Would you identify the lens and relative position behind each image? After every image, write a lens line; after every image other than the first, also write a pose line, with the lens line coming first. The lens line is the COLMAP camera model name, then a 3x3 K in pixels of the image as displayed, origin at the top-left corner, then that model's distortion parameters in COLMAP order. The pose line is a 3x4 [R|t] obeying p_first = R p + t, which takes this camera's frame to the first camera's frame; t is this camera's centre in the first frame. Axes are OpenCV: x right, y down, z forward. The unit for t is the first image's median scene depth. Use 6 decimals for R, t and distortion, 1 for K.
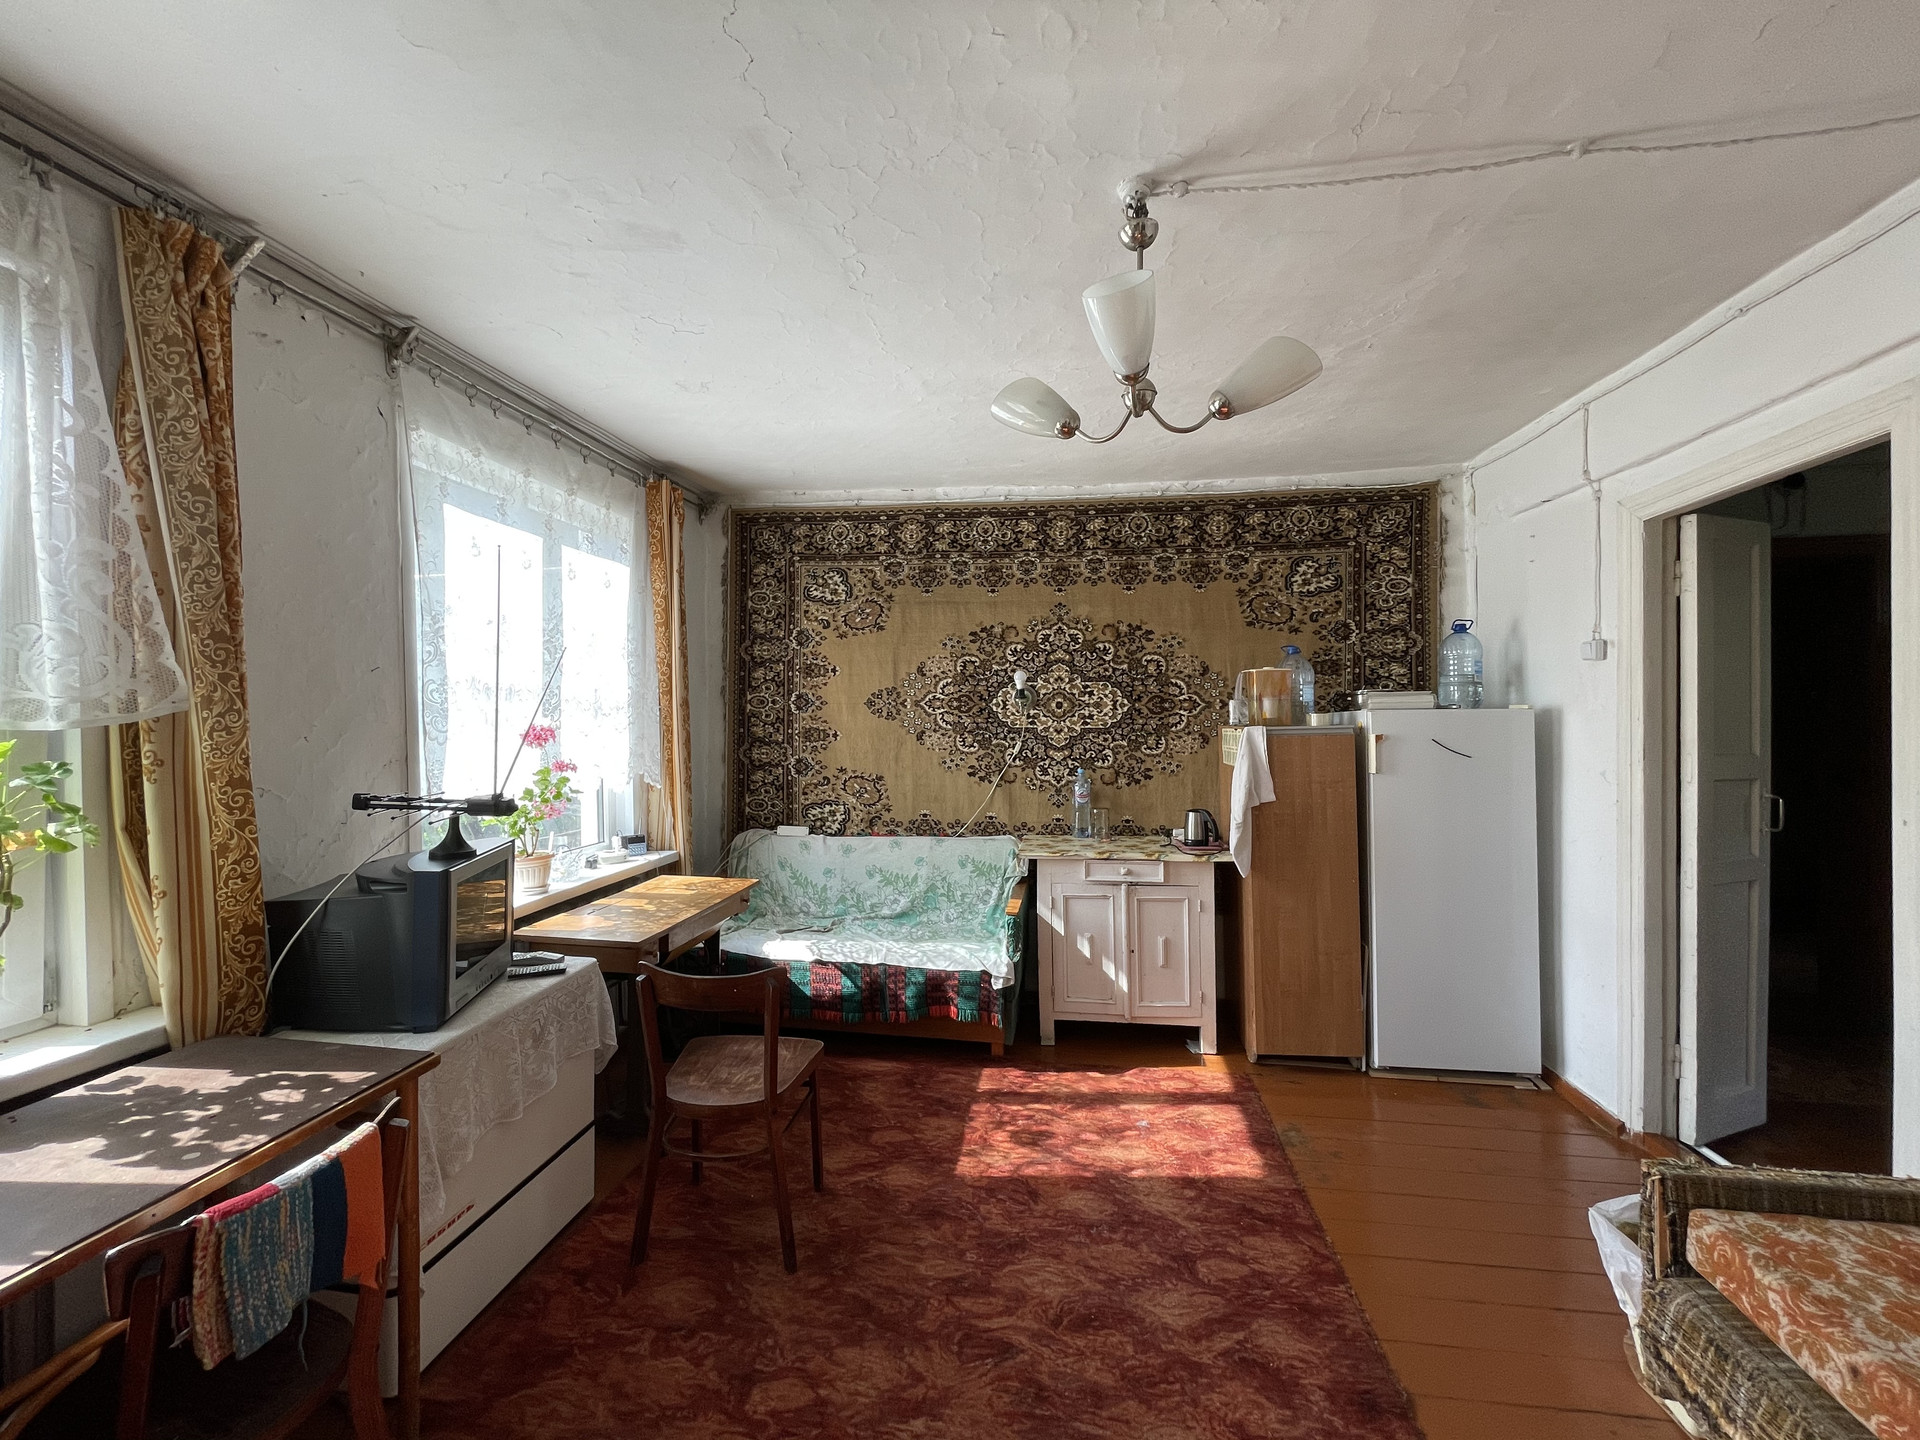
lens RADIAL K [[766.3, 0, 960.0], [0, 766.3, 720.0], [0, 0, 1]] dist [-0.011720, 0.000036]
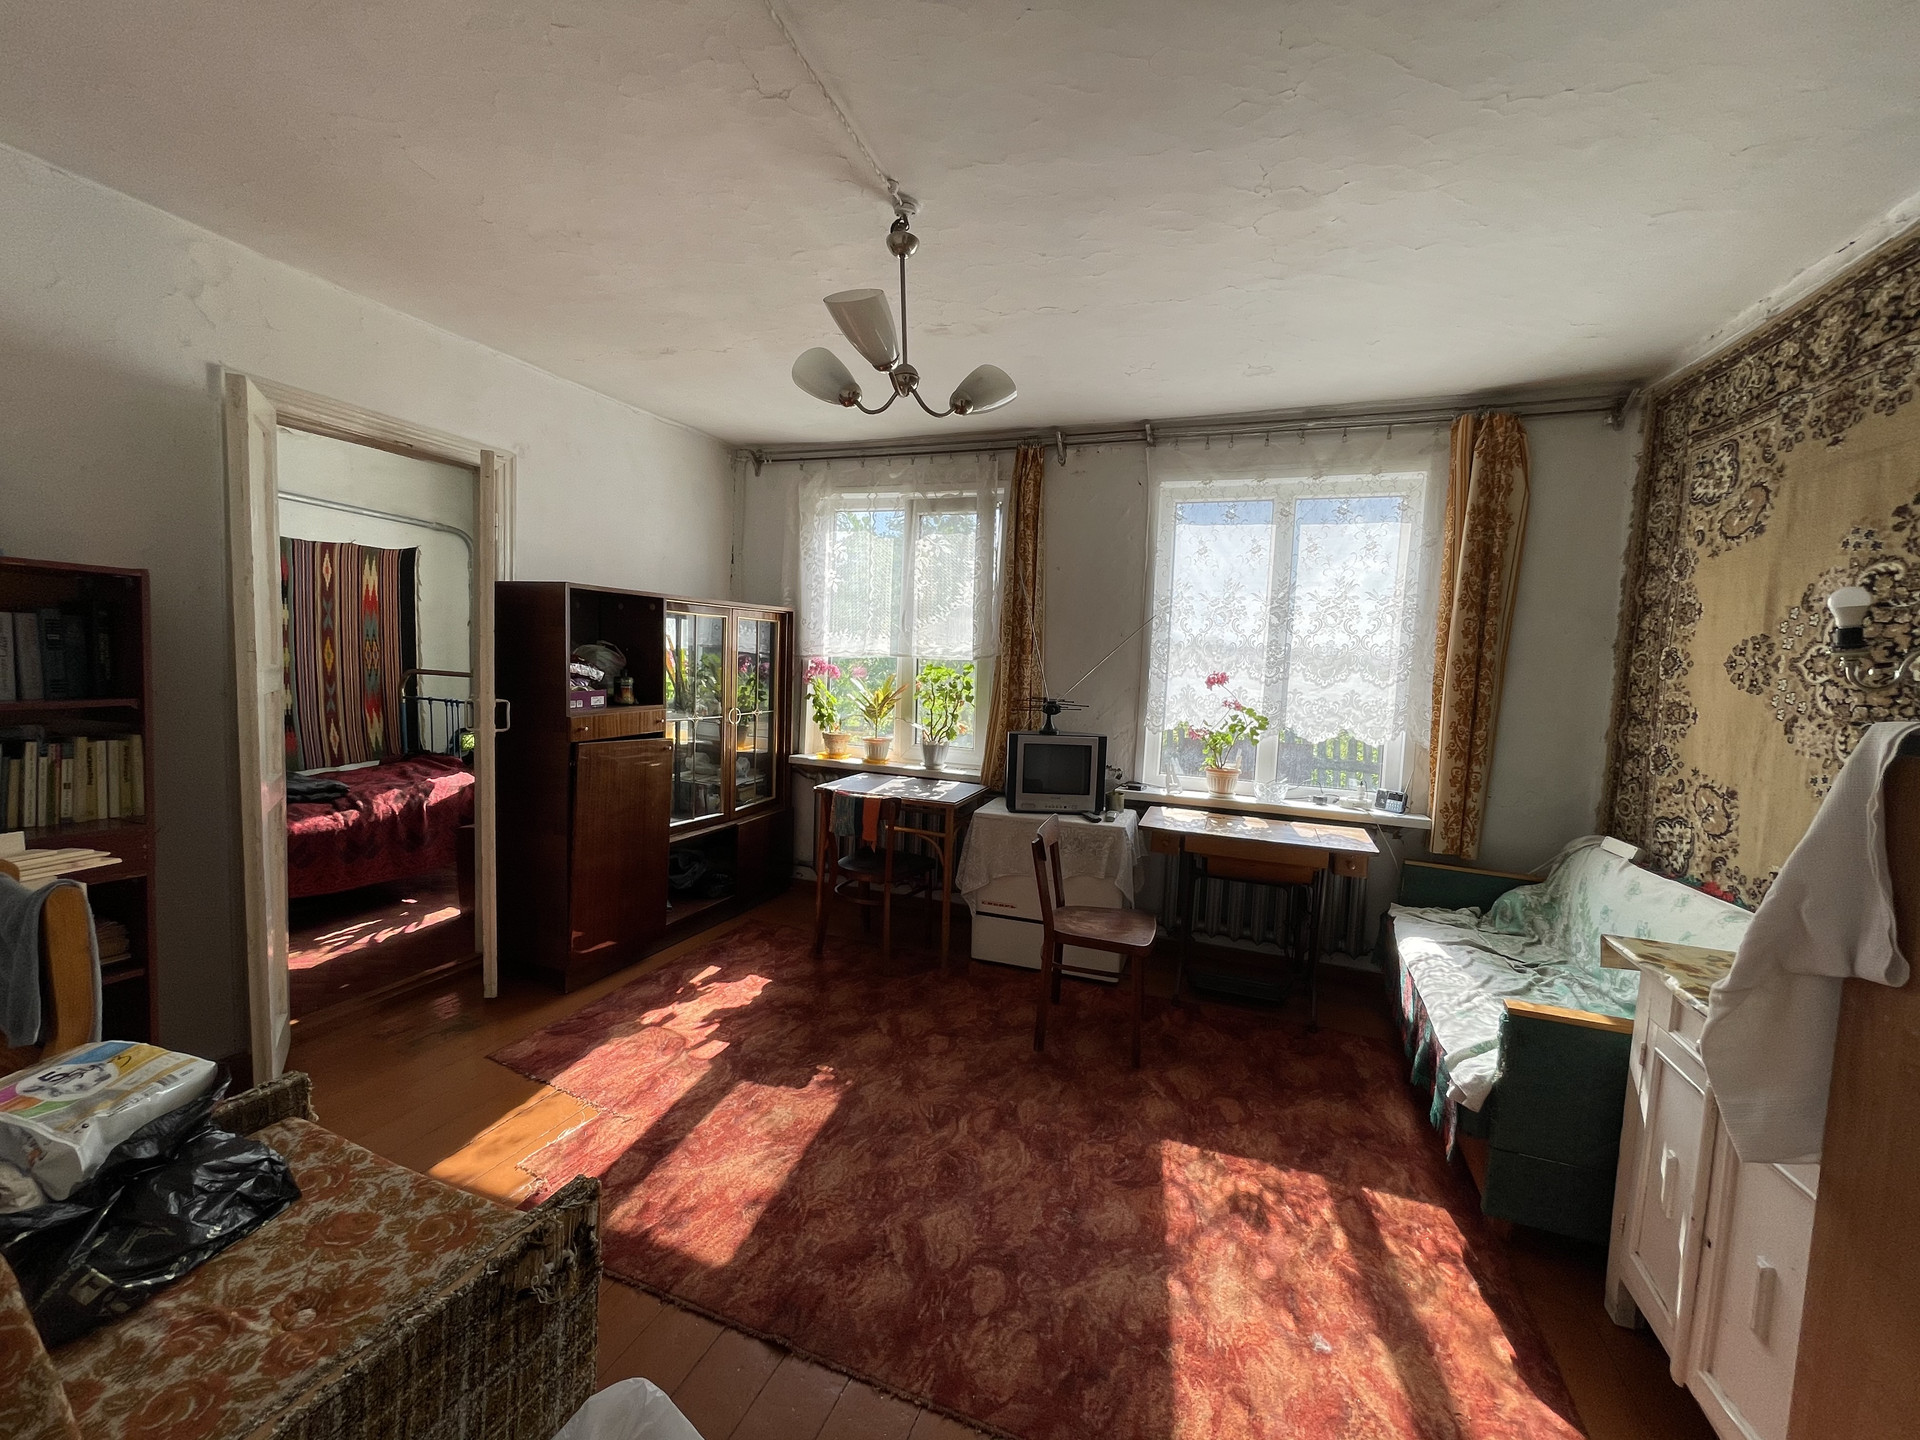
lens RADIAL K [[775.2, 0, 960.0], [0, 775.2, 720.0], [0, 0, 1]] dist [0.000840, -0.001291]
pose [[-0.202493, 0.071545, -0.976667, 0.818796], [-0.047602, 0.995430, 0.082789, -0.000532], [0.978126, 0.063255, -0.198162, 0.771303]]
